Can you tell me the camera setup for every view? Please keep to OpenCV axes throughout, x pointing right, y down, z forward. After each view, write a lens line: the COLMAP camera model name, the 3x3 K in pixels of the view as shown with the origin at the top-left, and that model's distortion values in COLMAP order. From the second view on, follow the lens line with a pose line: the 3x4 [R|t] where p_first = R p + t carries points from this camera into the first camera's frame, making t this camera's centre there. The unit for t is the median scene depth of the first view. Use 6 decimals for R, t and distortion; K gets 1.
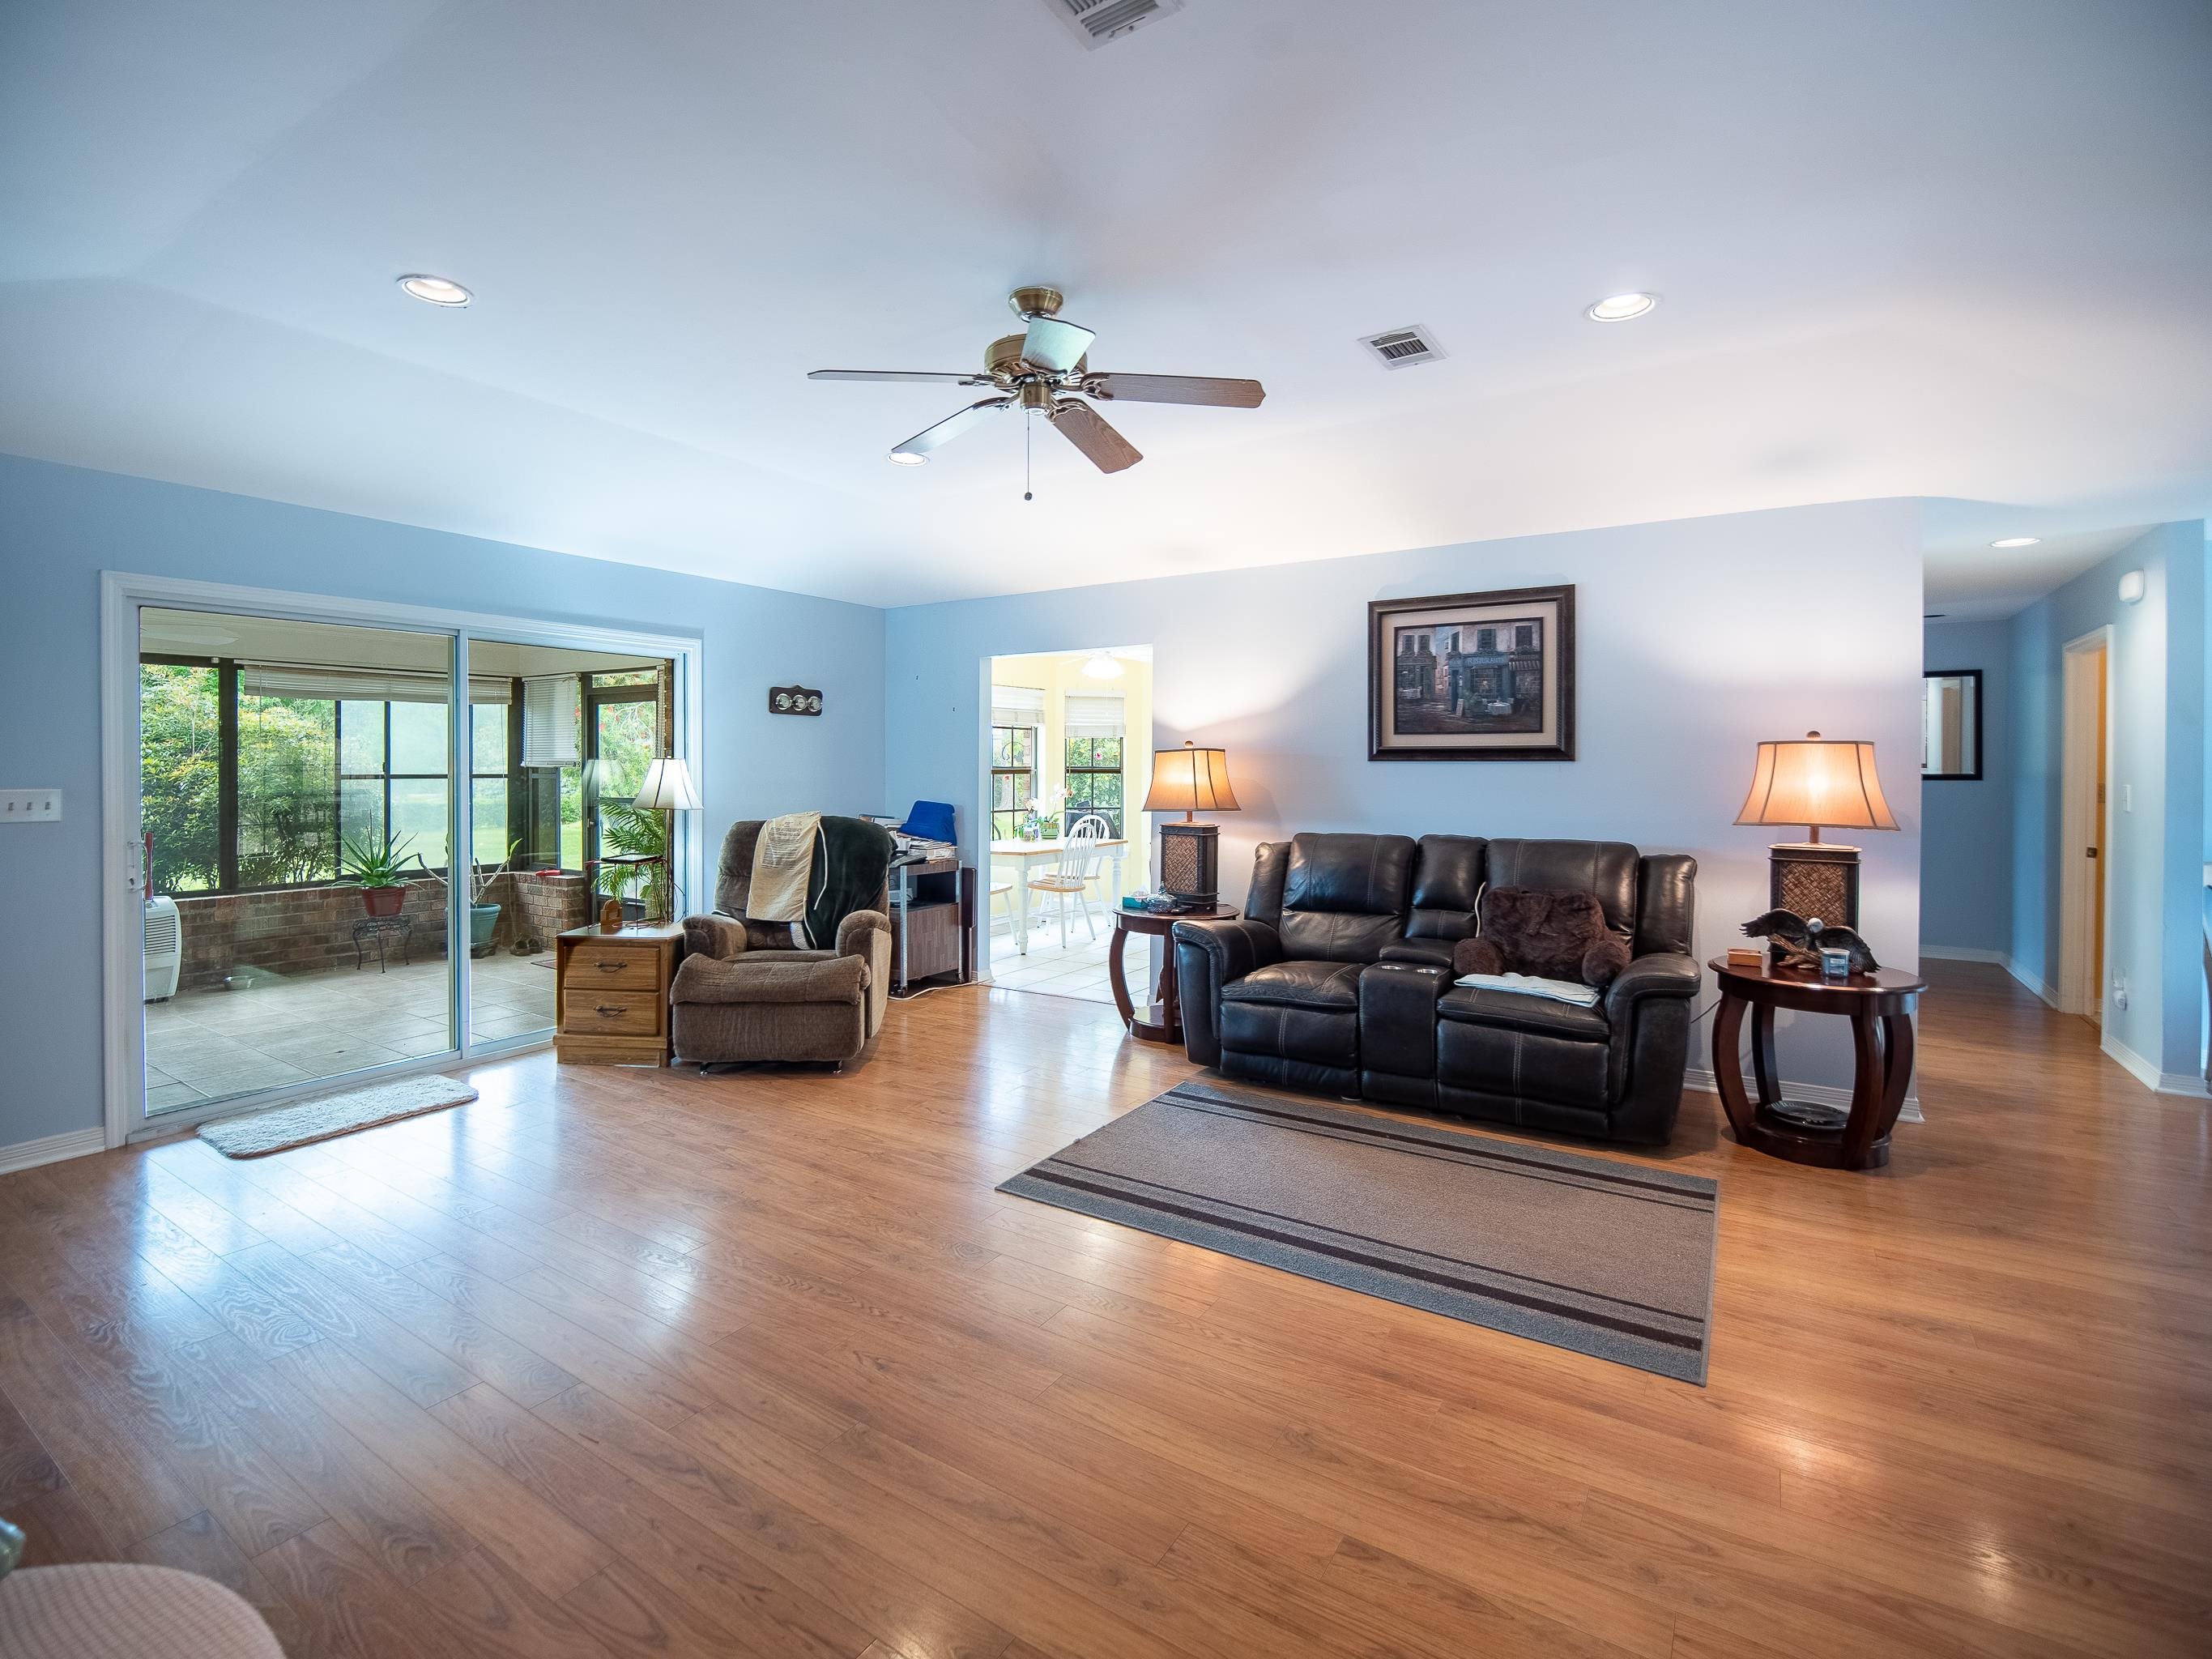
lens RADIAL K [[1035.1, 0, 1093.8], [0, 1035.1, 762.4], [0, 0, 1]] dist [-0.014680, -0.000922]
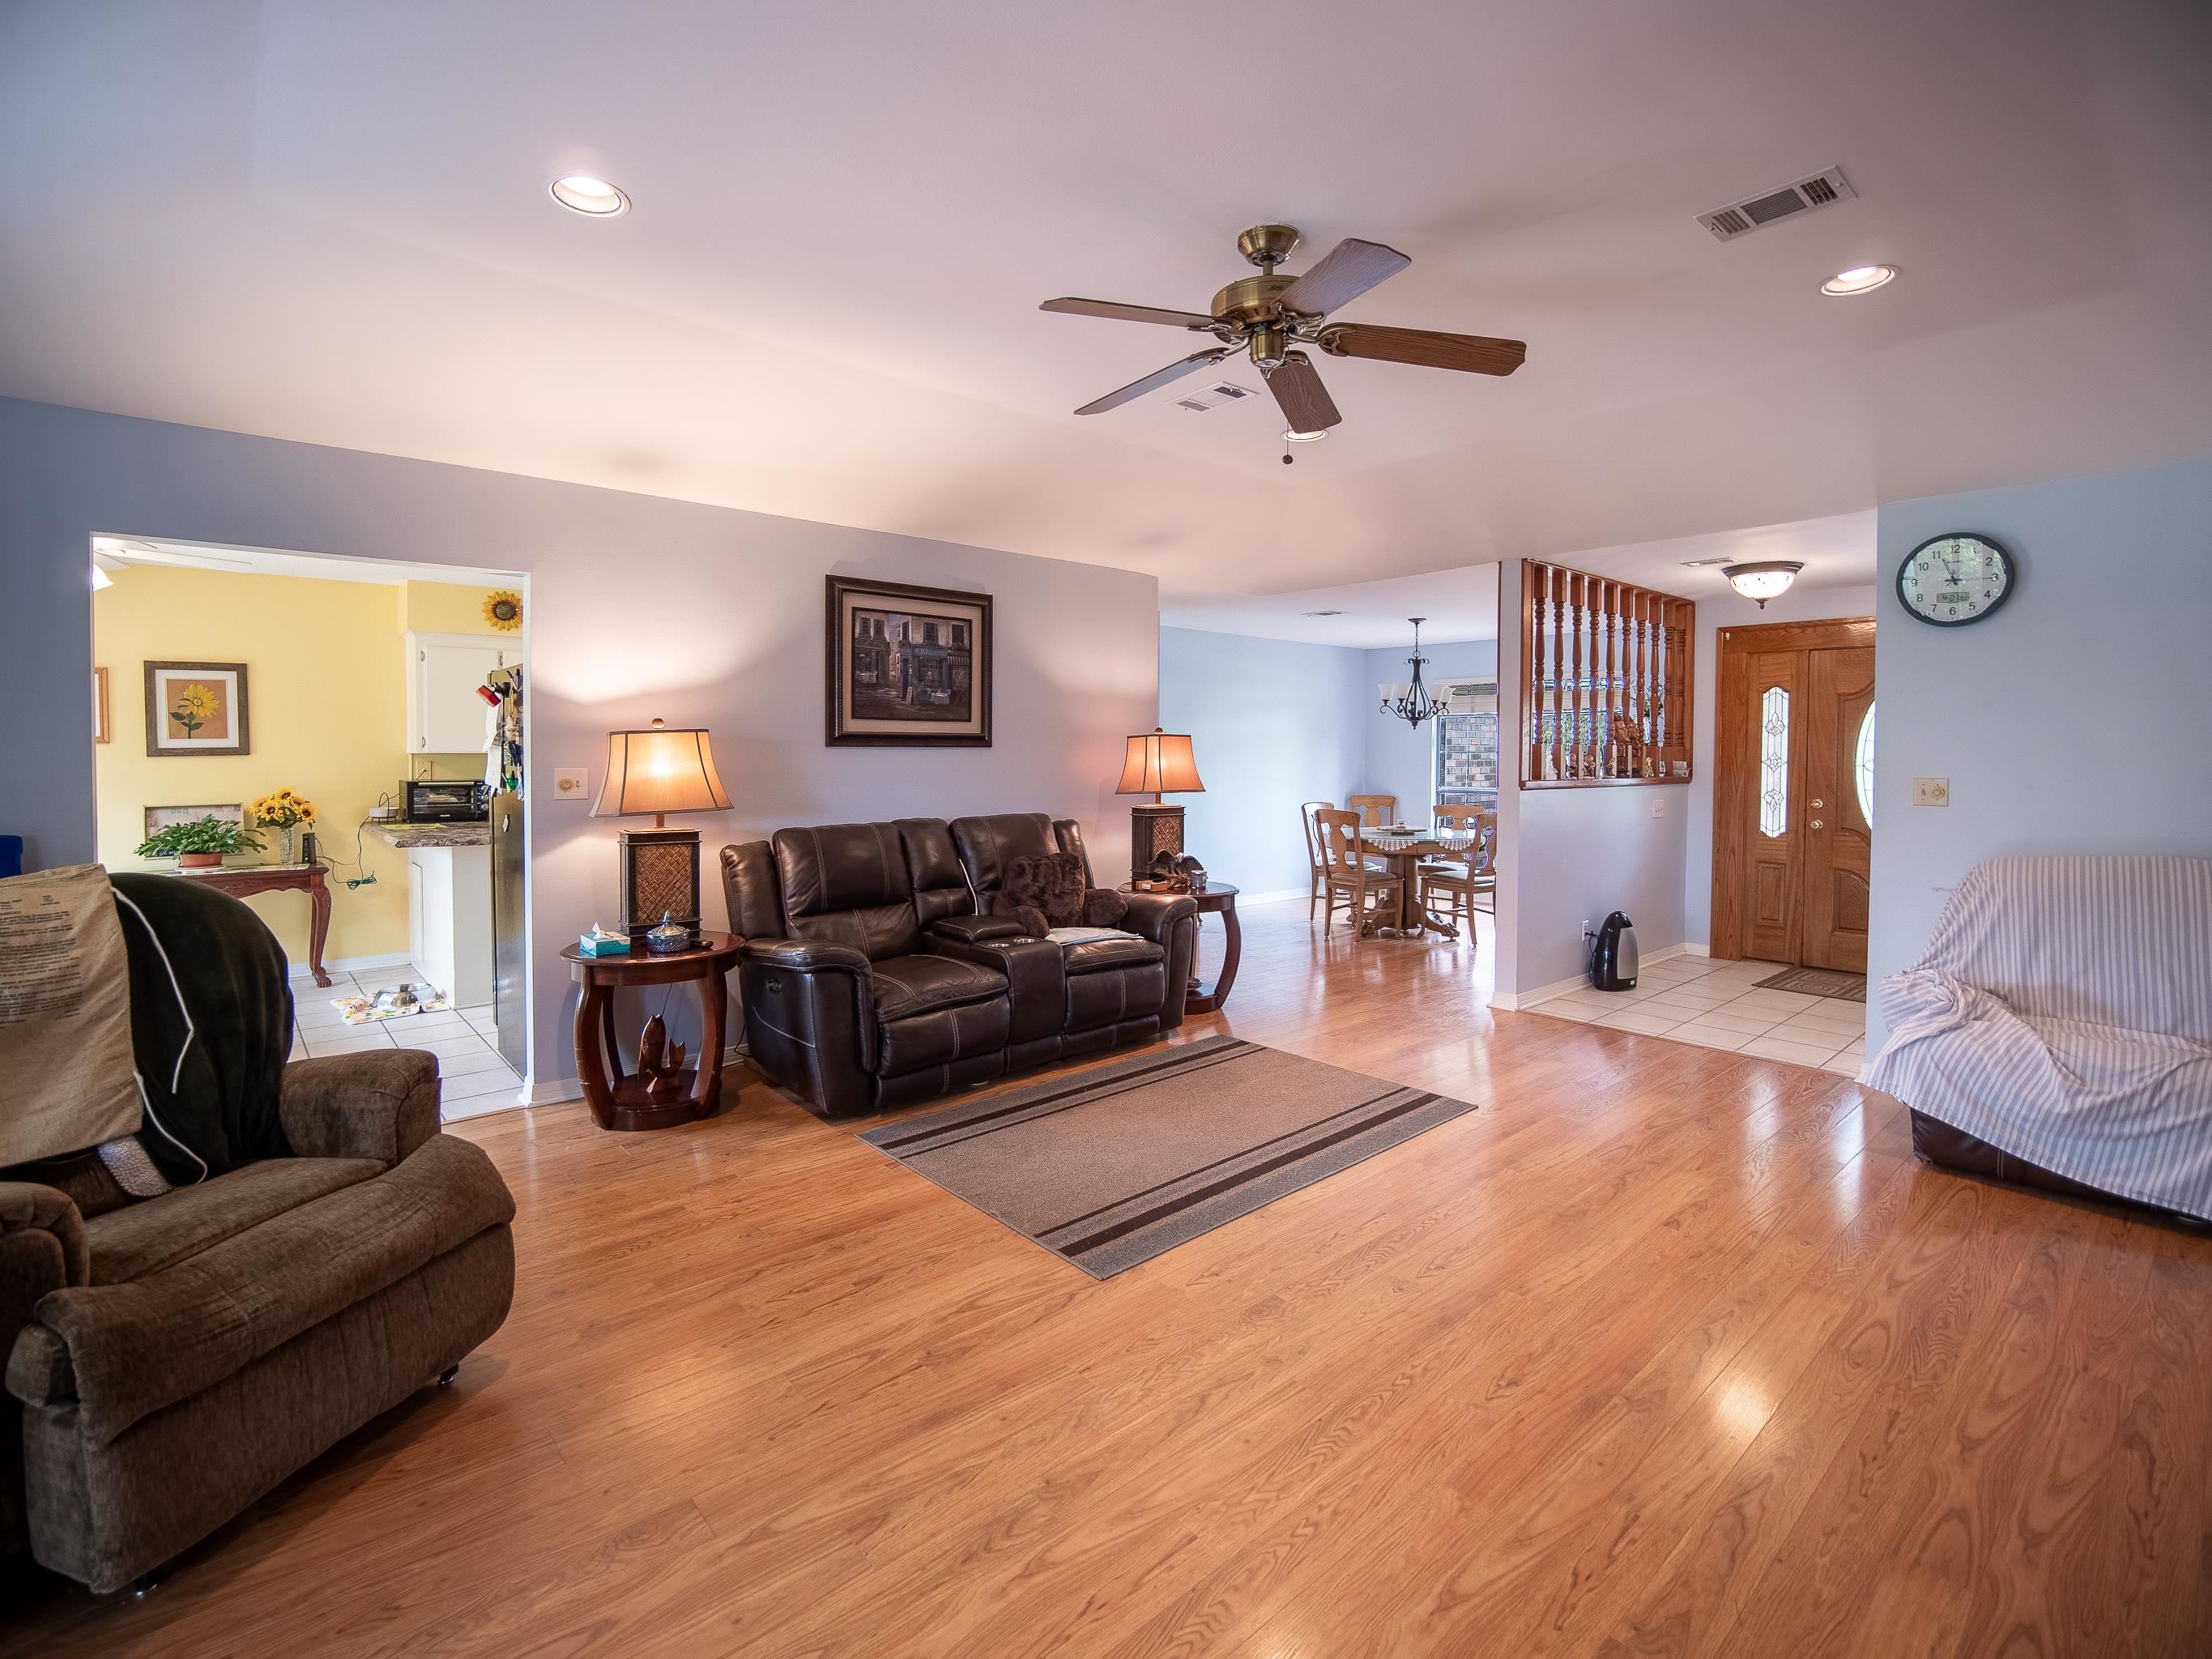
lens RADIAL K [[1020.8, 0, 1095.2], [0, 1020.8, 776.4], [0, 0, 1]] dist [-0.017168, -0.000610]
pose [[0.272273, -0.025958, 0.961870, -0.598695], [-0.005387, 0.999579, 0.028500, -0.001971], [-0.962205, -0.012941, 0.272019, 0.559163]]
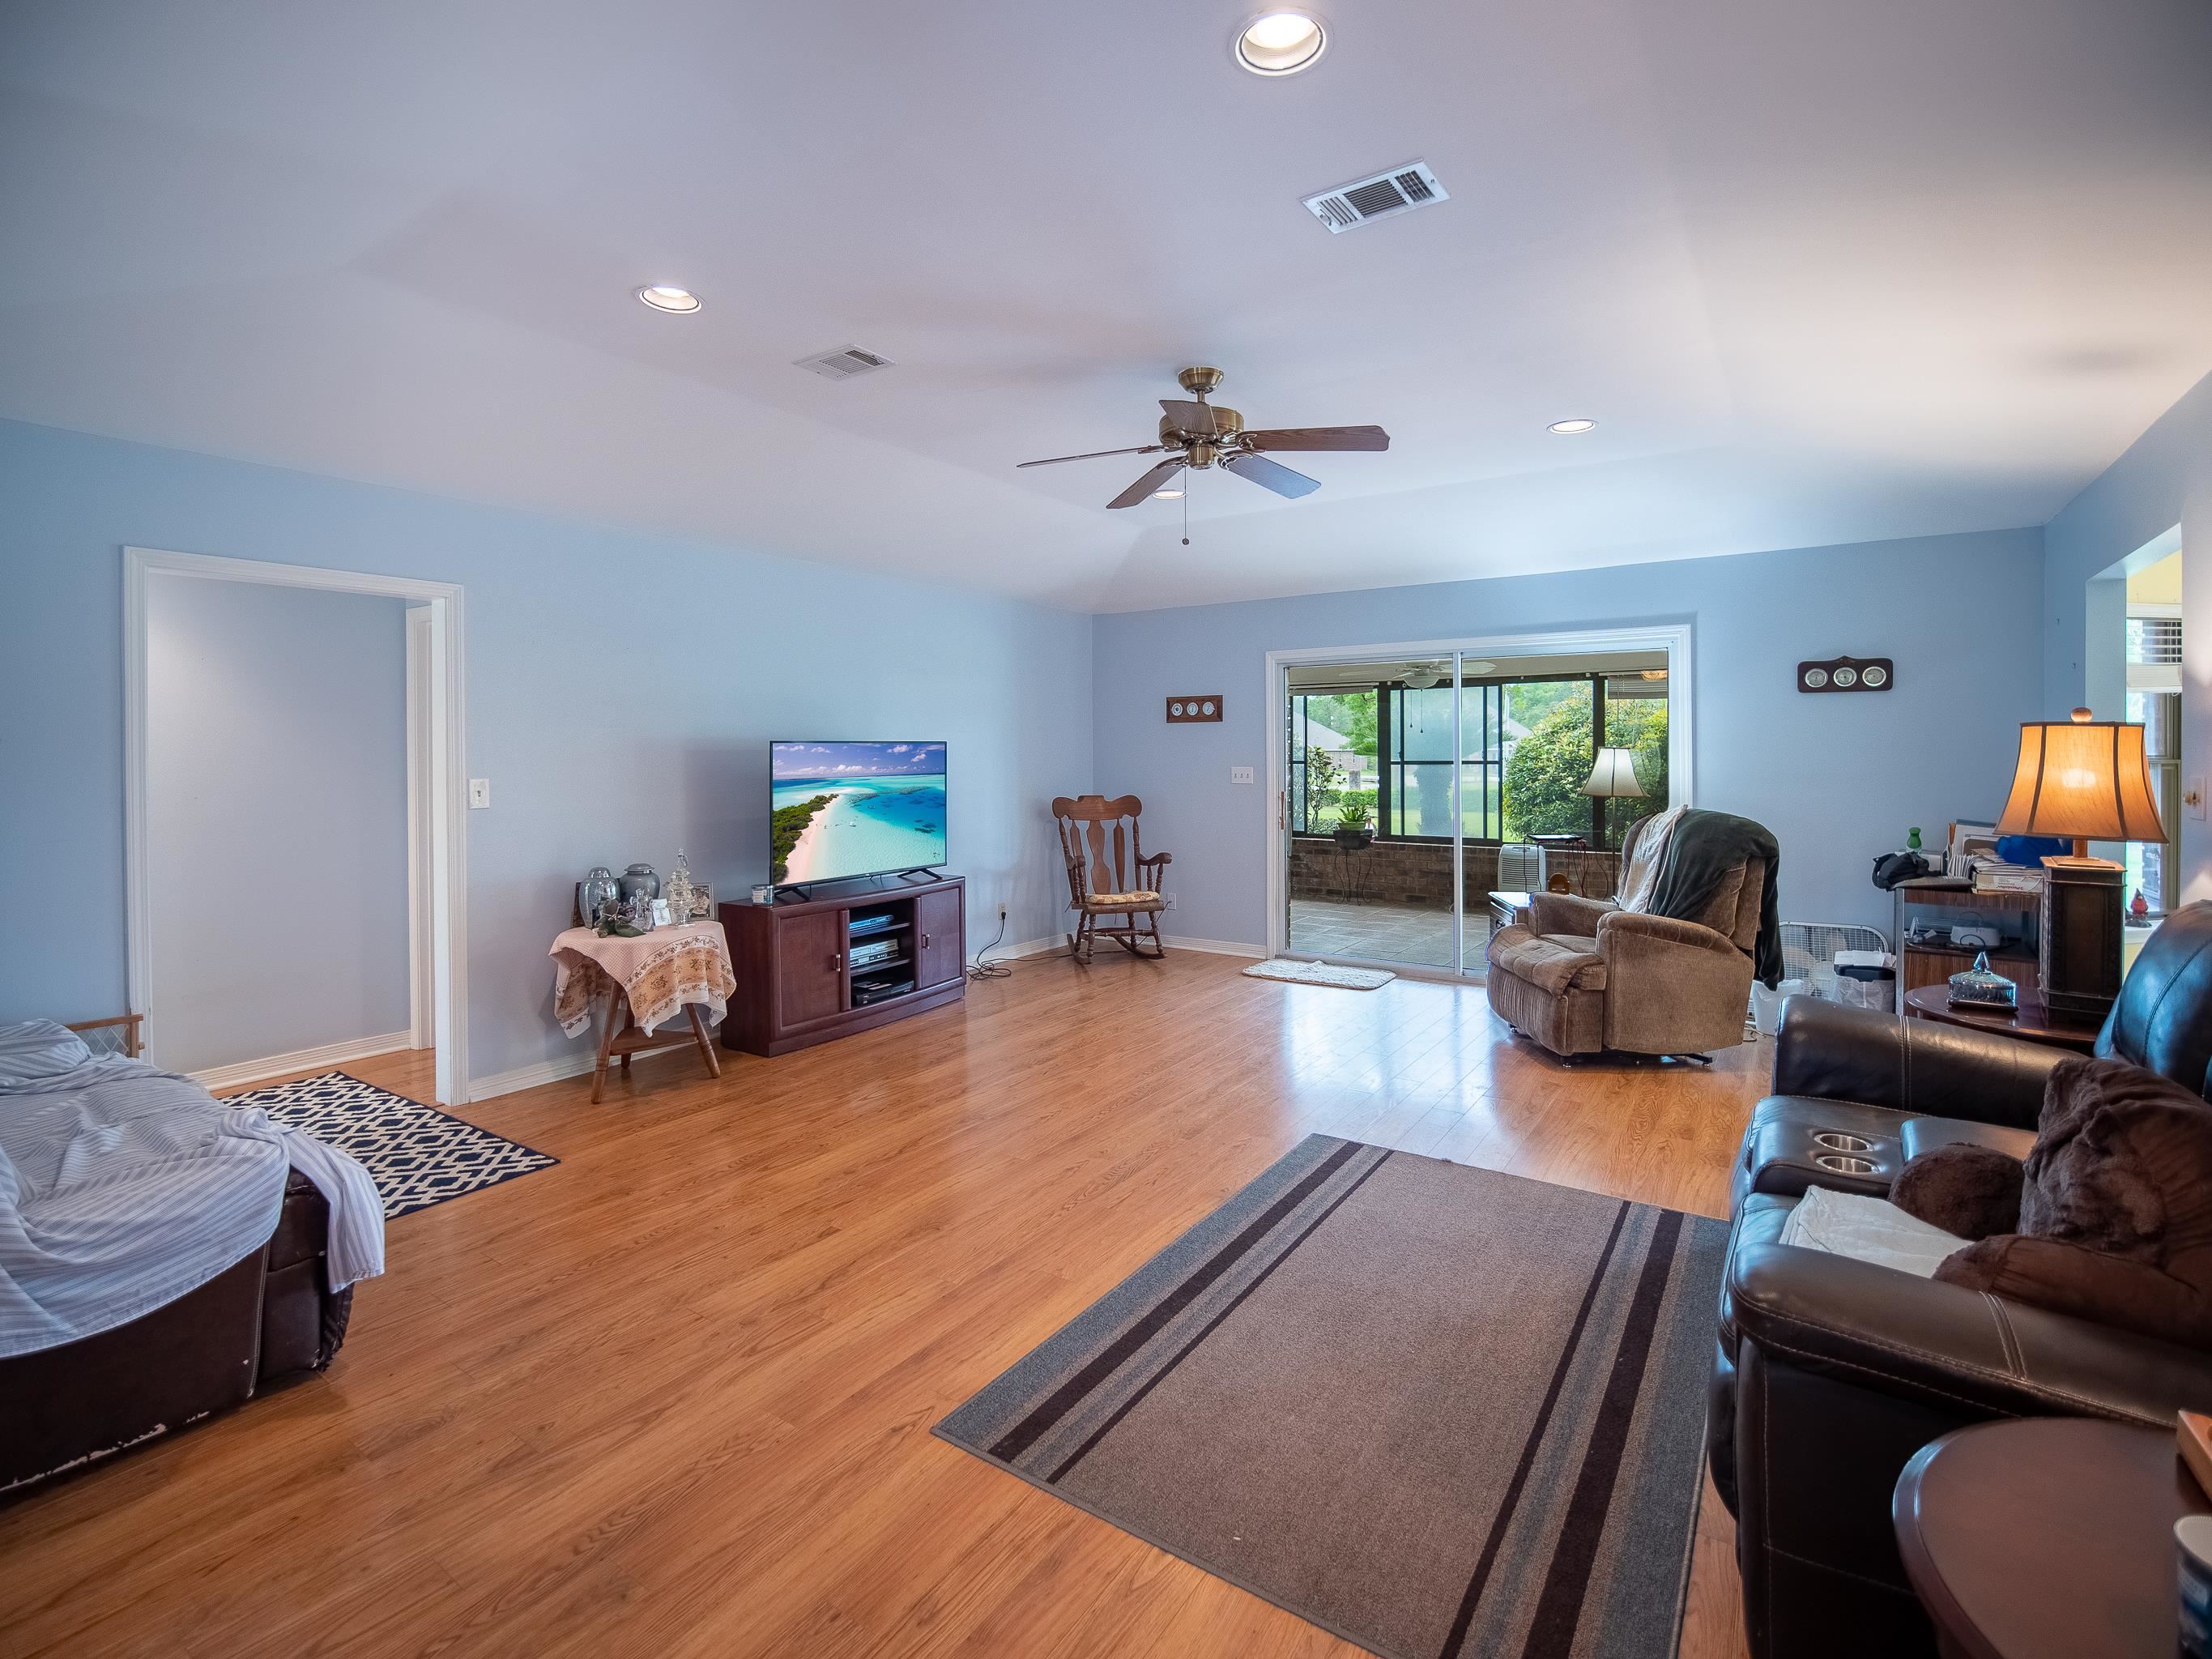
lens RADIAL K [[1035.1, 0, 1093.8], [0, 1035.1, 762.4], [0, 0, 1]] dist [-0.014680, -0.000922]
pose [[-0.034351, 0.008359, -0.999375, 0.725267], [0.006591, 0.999945, 0.008137, -0.001033], [0.999388, -0.006307, -0.034404, 0.567269]]
